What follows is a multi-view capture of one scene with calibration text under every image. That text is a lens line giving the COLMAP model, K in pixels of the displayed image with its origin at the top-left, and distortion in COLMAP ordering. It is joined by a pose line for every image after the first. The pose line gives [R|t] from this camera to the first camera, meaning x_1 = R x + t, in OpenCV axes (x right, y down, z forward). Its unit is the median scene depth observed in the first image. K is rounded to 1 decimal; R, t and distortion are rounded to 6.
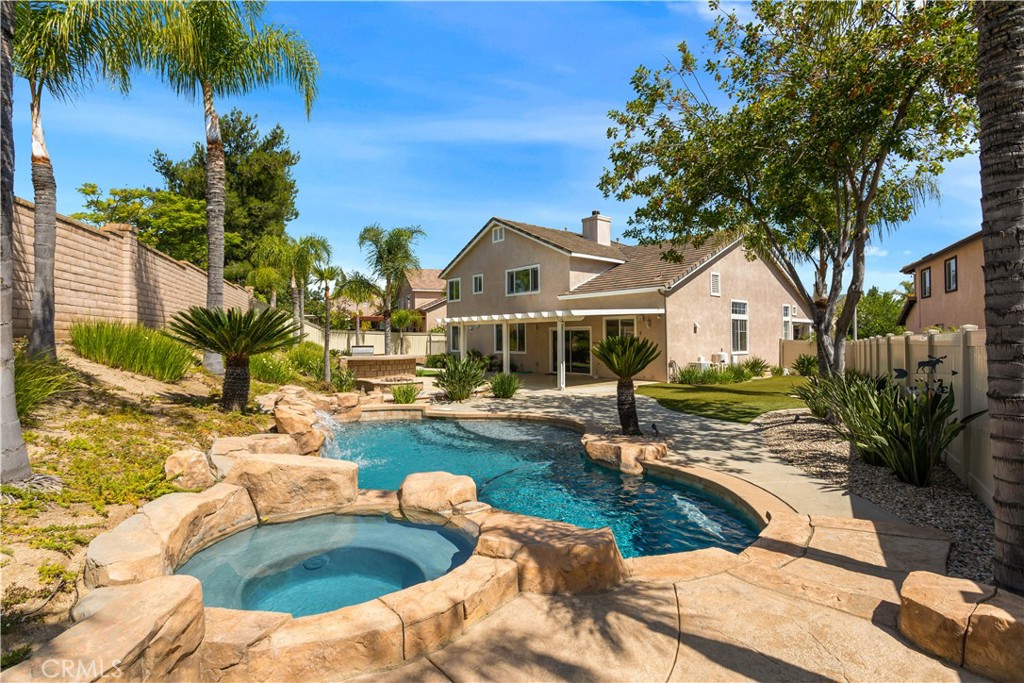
lens RADIAL K [[498.4, 0, 527.3], [0, 498.4, 330.3], [0, 0, 1]] dist [0.007556, -0.000054]
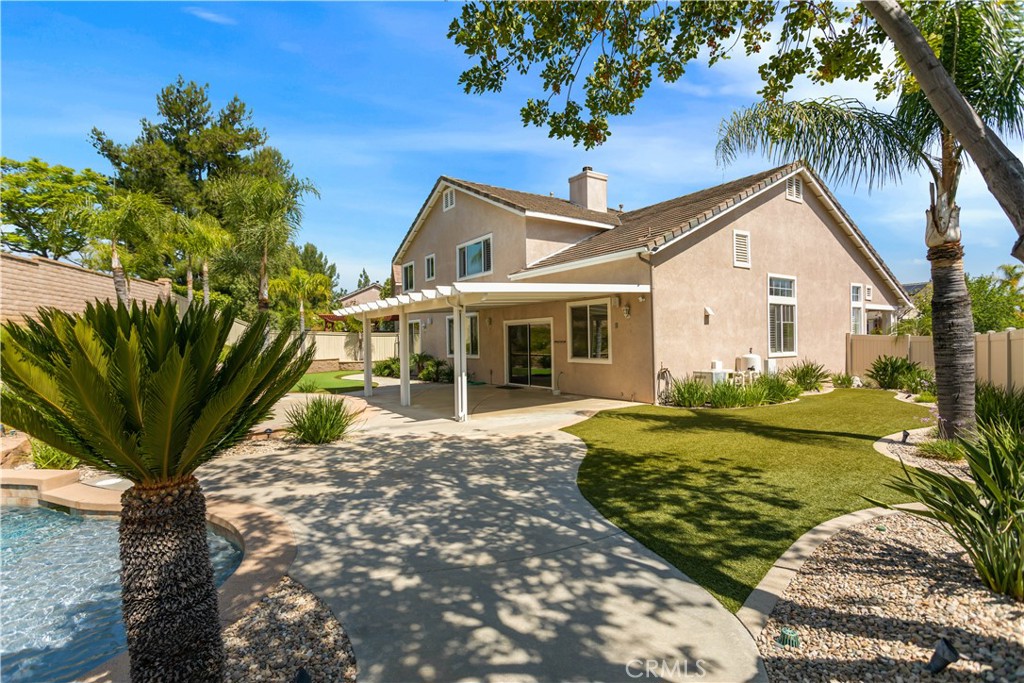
lens RADIAL K [[498.4, 0, 524.6], [0, 498.4, 344.4], [0, 0, 1]] dist [0.007556, -0.000054]
pose [[0.994869, -0.010426, -0.100636, 0.149573], [0.012921, 0.999624, 0.024178, 0.011099], [0.100346, -0.025354, 0.994630, 0.302542]]
